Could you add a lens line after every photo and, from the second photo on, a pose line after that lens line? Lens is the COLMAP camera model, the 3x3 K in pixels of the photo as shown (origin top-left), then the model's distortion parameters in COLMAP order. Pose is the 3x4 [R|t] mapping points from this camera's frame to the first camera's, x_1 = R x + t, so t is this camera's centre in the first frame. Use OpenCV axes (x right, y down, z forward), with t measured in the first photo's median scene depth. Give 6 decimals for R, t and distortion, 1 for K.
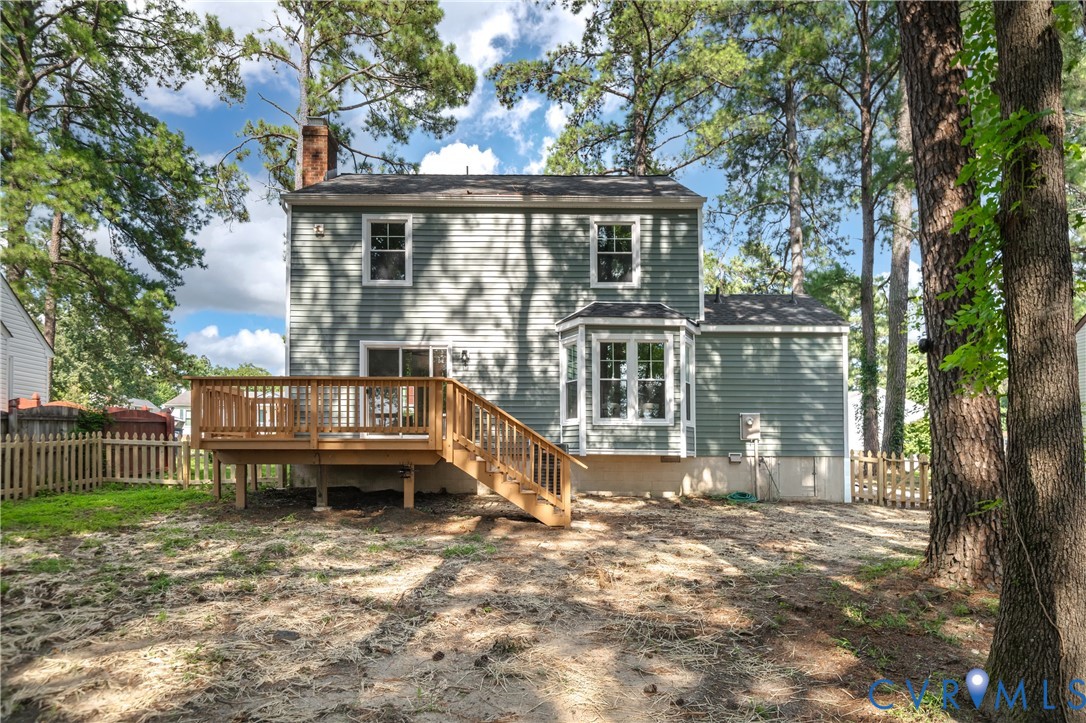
lens RADIAL K [[601.2, 0, 543.0], [0, 601.2, 361.5], [0, 0, 1]] dist [0.026488, 0.000190]
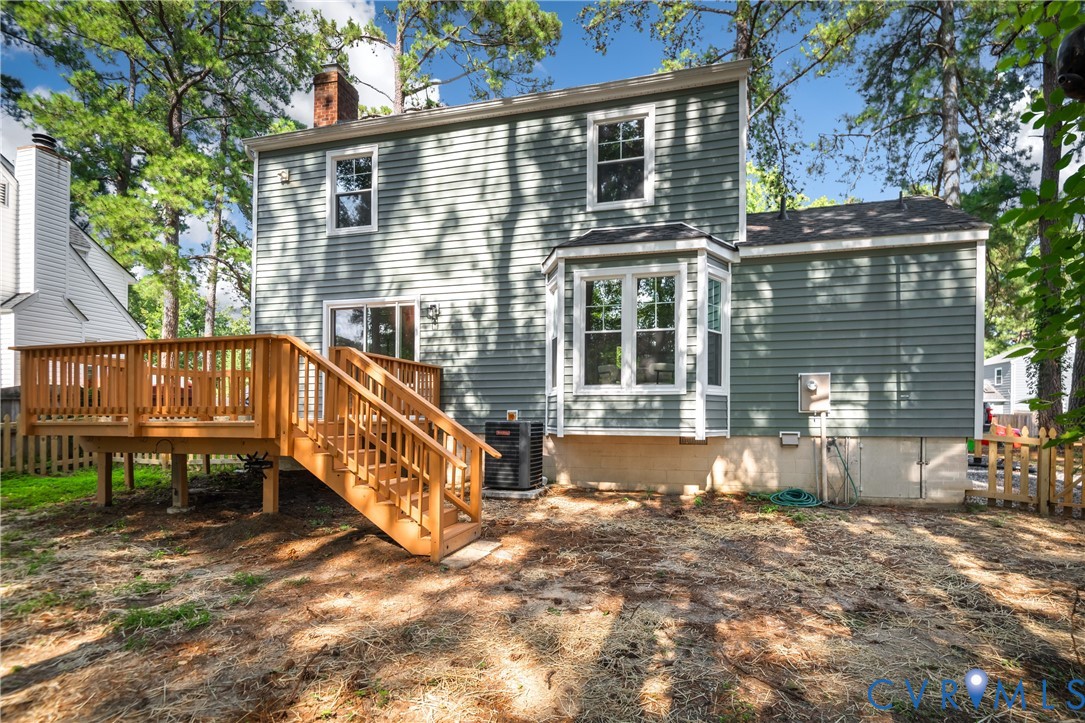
lens RADIAL K [[560.7, 0, 542.5], [0, 560.7, 361.5], [0, 0, 1]] dist [0.024993, 0.000495]
pose [[0.969842, -0.016849, -0.243153, 0.191432], [0.033510, 0.997352, 0.064547, 0.020180], [0.241422, -0.070749, 0.967838, 0.295230]]
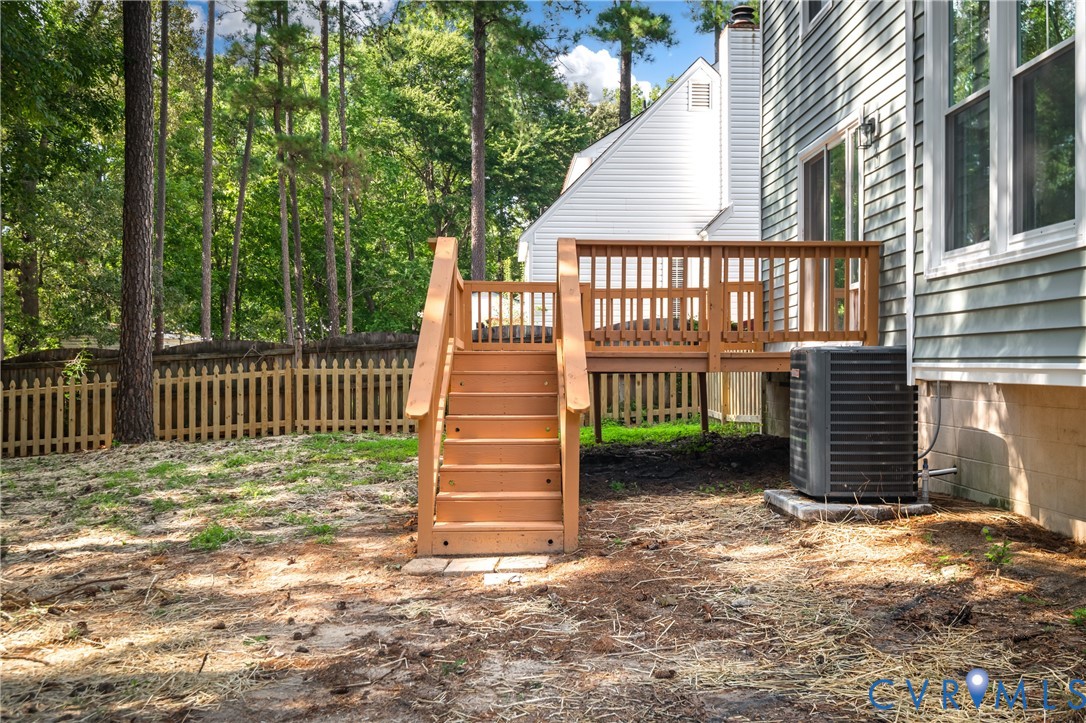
lens RADIAL K [[1005.3, 0, 543.0], [0, 1005.3, 361.5], [0, 0, 1]] dist [0.024546, 0.005348]
pose [[0.062449, -0.002587, -0.998045, 0.475134], [0.174664, 0.984592, 0.008377, 0.094864], [0.982646, -0.174846, 0.061939, 0.677819]]
